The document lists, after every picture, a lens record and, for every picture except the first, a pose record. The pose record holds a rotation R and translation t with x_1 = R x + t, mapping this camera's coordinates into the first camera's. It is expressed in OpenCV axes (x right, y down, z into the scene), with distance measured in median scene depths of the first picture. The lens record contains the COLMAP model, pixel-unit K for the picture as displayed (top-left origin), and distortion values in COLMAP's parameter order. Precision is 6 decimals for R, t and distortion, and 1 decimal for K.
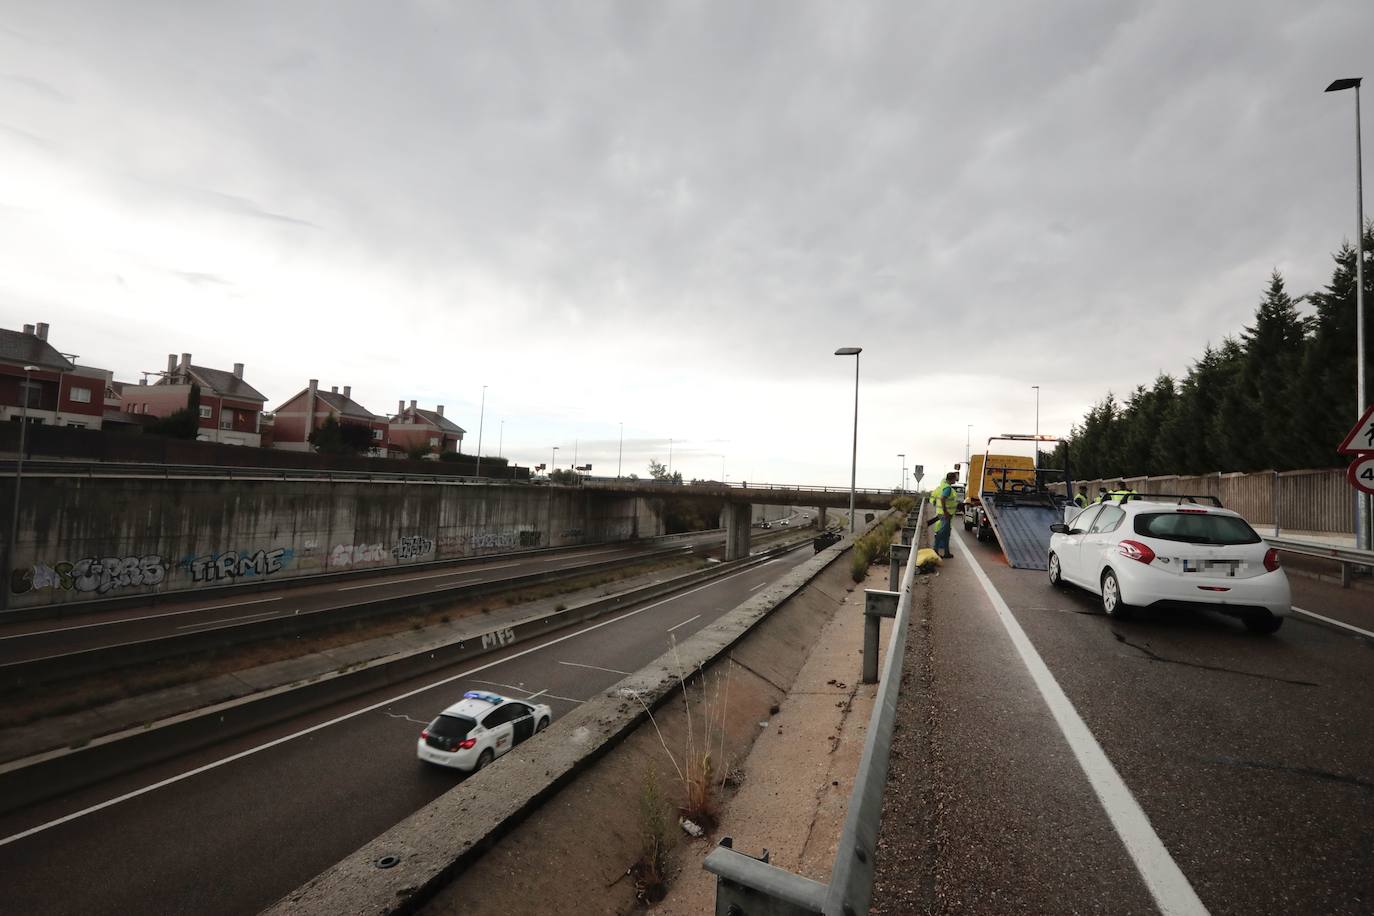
lens RADIAL K [[647.1, 0, 676.1], [0, 647.1, 461.1], [0, 0, 1]] dist [-0.043444, 0.017584]
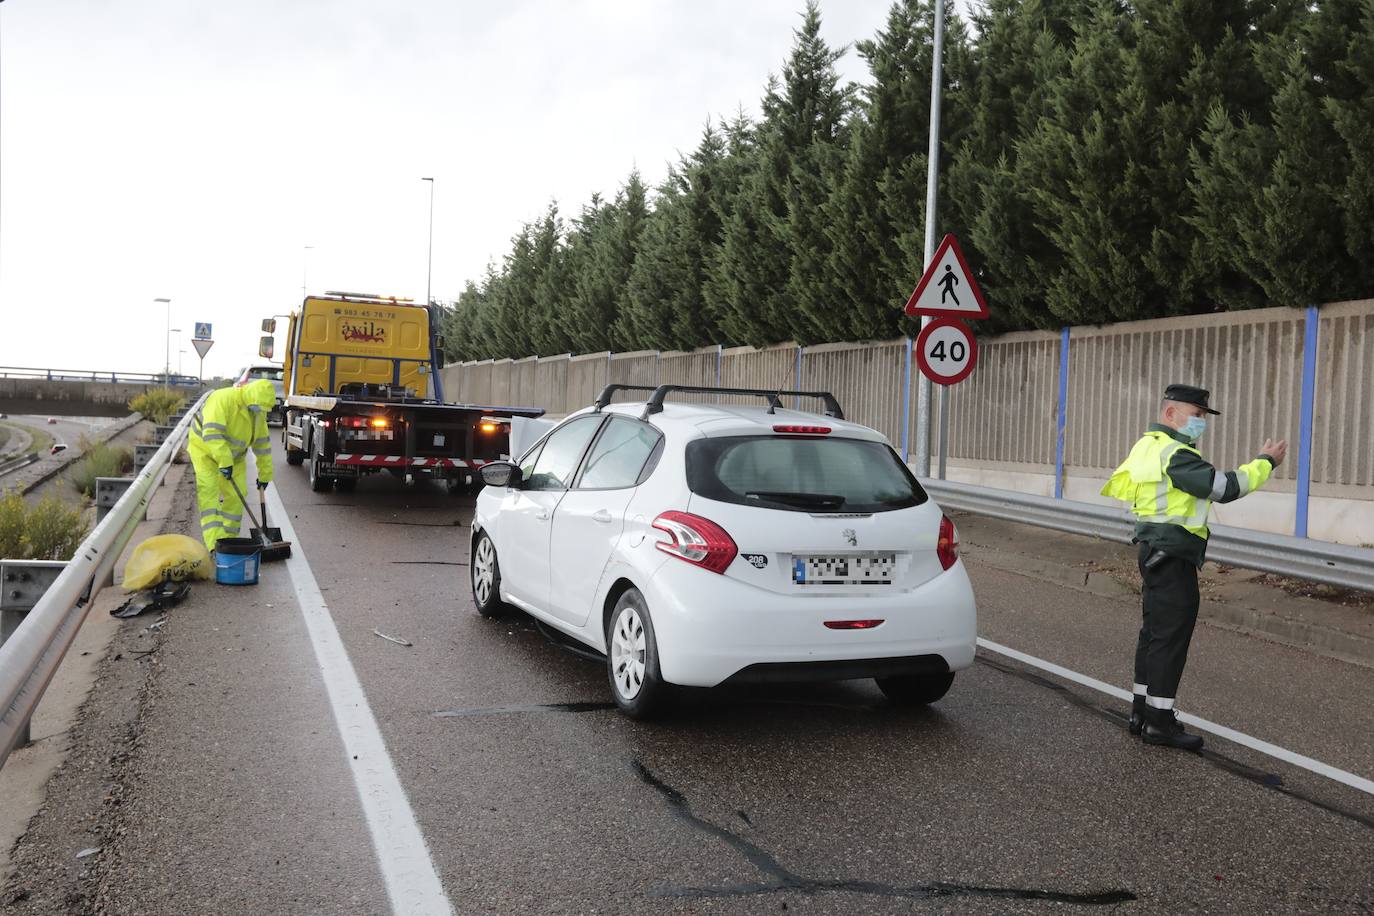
lens RADIAL K [[1326.5, 0, 686.6], [0, 1326.5, 461.5], [0, 0, 1]] dist [-0.012678, 0.186860]
pose [[0.760795, -0.040156, 0.647748, 0.075698], [-0.031313, 0.994650, 0.098440, 0.006463], [-0.648236, -0.095176, 0.755468, 0.146592]]
